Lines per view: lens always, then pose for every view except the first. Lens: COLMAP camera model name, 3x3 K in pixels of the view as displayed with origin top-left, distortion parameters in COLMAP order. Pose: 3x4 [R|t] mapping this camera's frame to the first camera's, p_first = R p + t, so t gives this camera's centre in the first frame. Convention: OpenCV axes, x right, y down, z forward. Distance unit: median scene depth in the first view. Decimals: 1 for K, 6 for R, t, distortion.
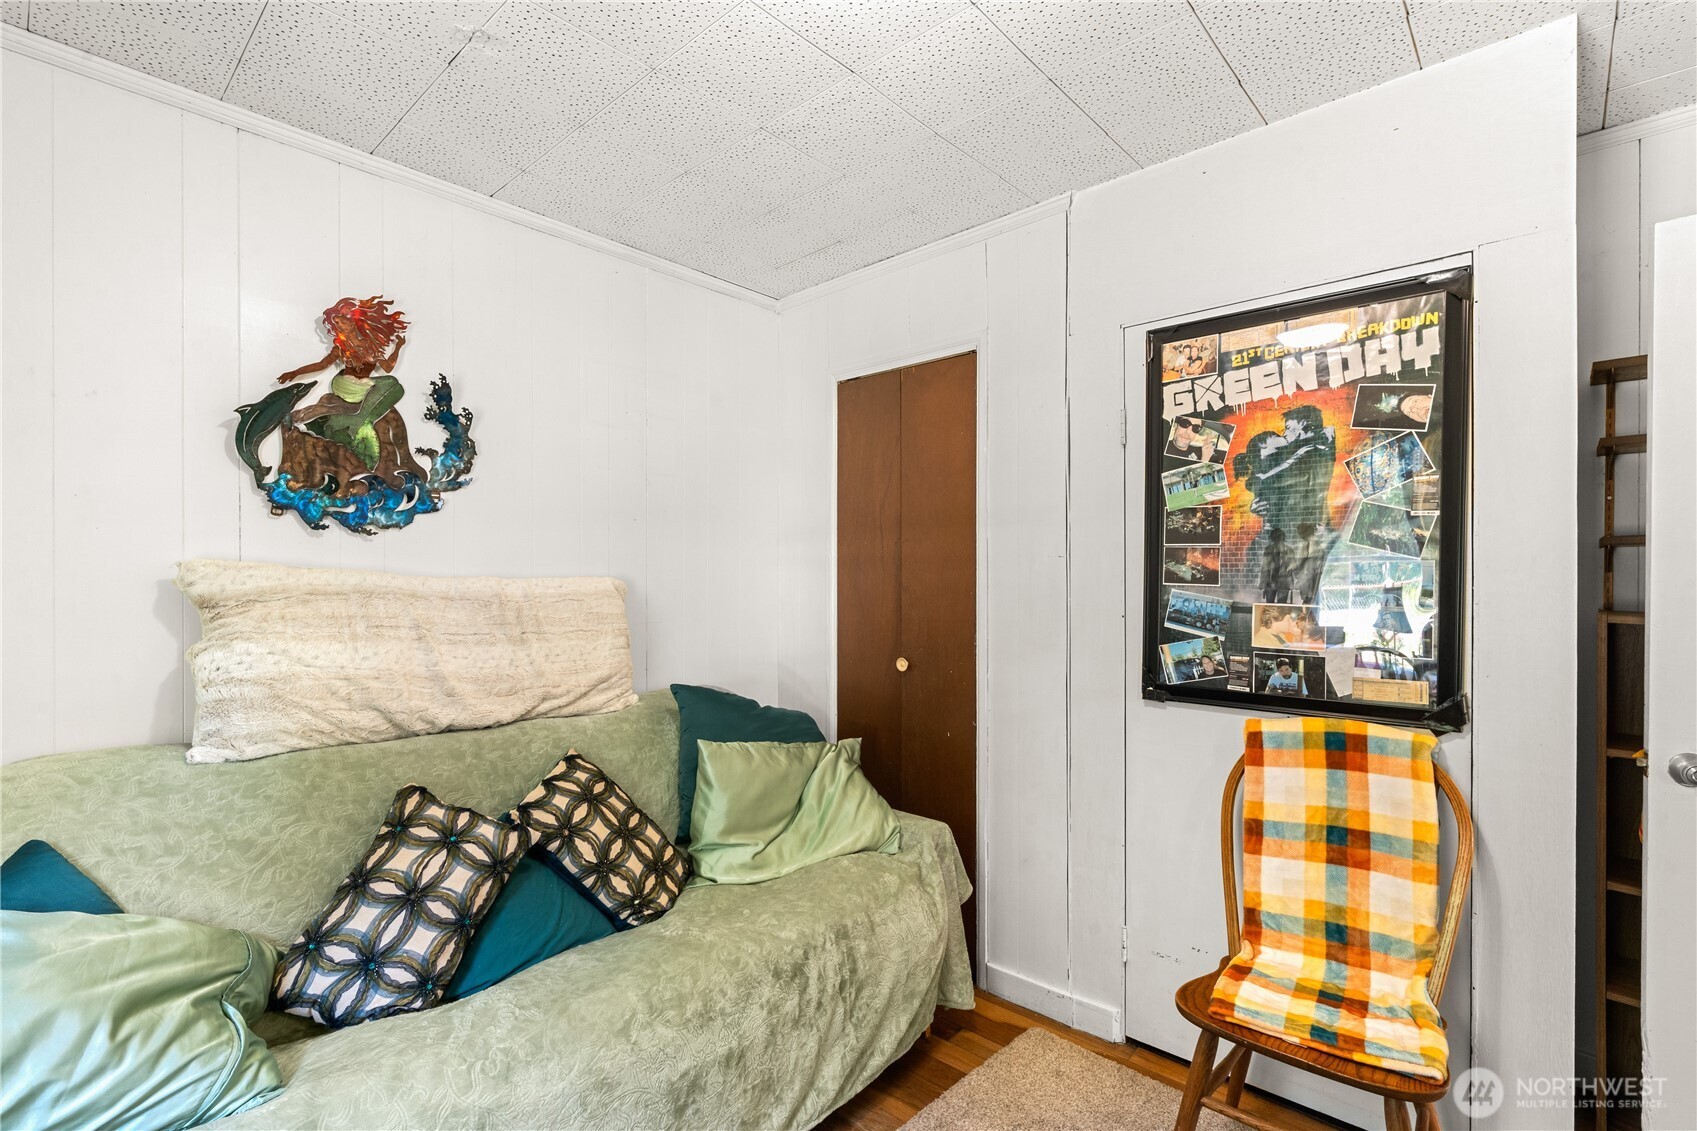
lens RADIAL K [[768.5, 0, 858.2], [0, 768.5, 583.6], [0, 0, 1]] dist [-0.005609, 0.003305]
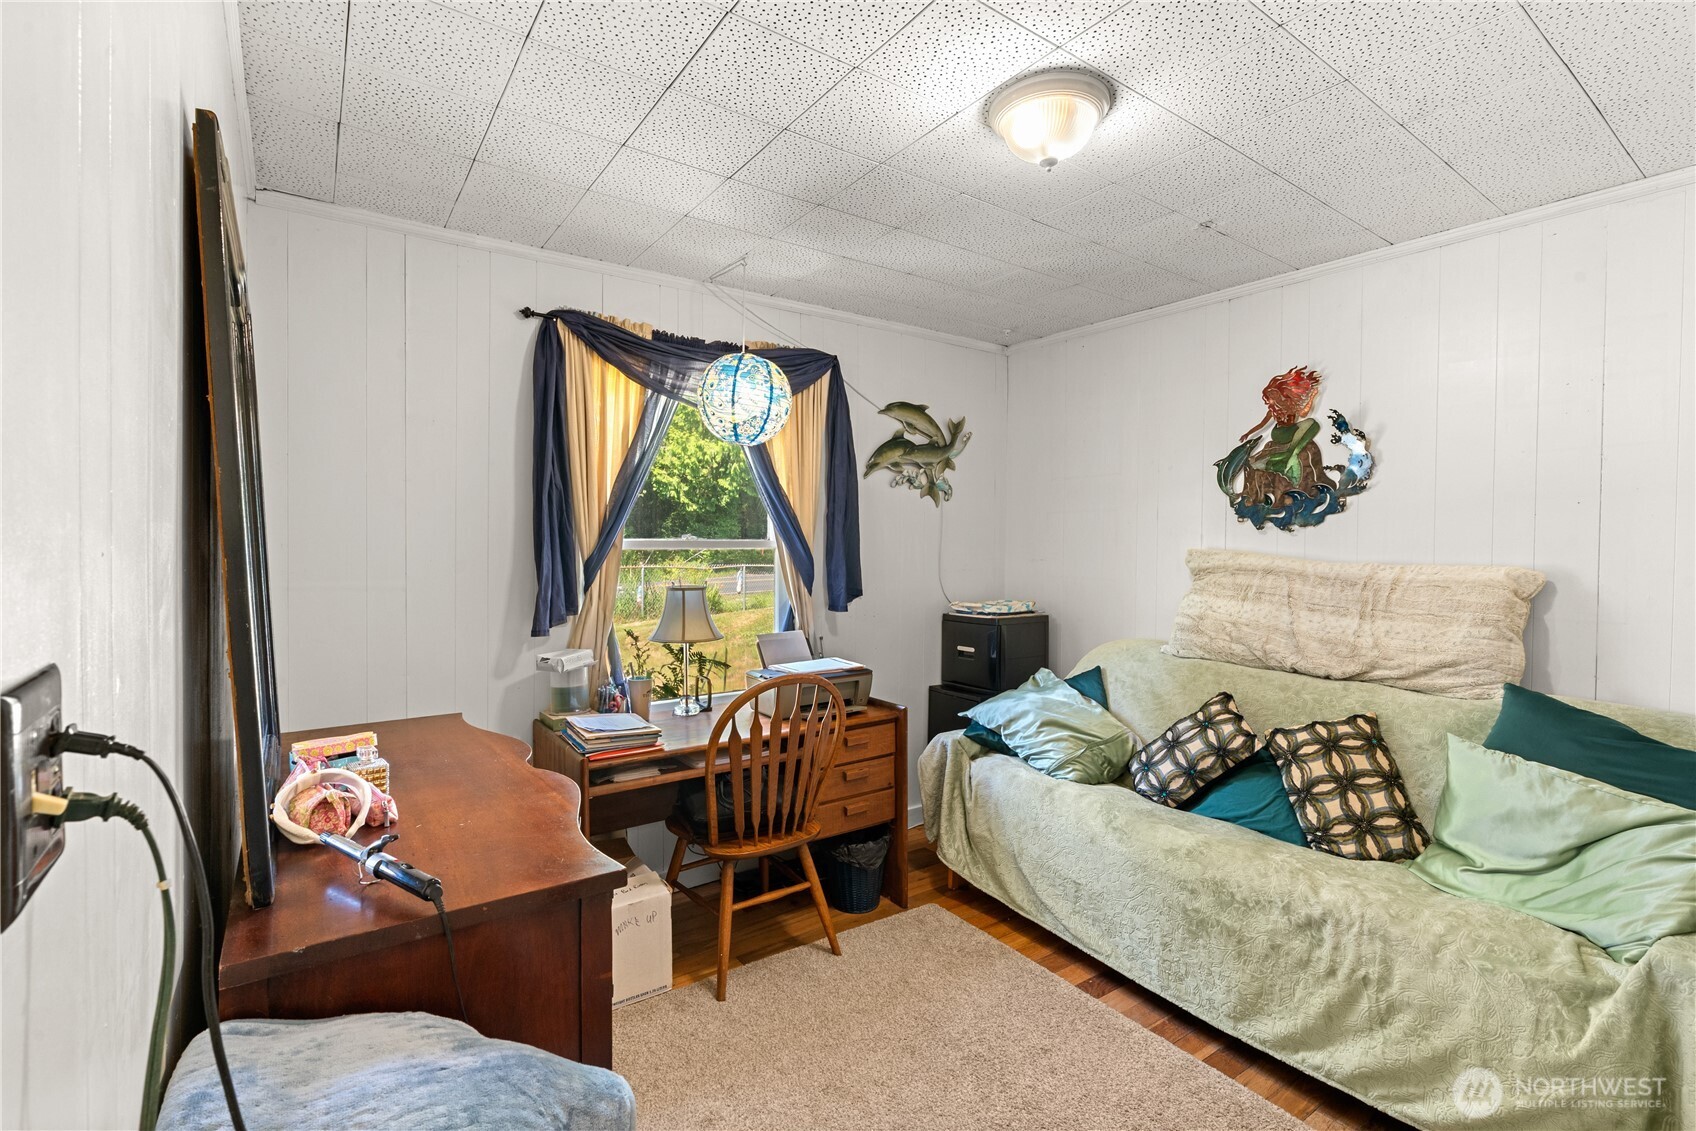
lens RADIAL K [[768.1, 0, 852.7], [0, 768.1, 553.4], [0, 0, 1]] dist [-0.005609, 0.003305]
pose [[-0.205482, 0.014876, -0.978548, 1.025563], [-0.016168, 0.999696, 0.018593, -0.037942], [0.978527, 0.019641, -0.205179, 0.511284]]
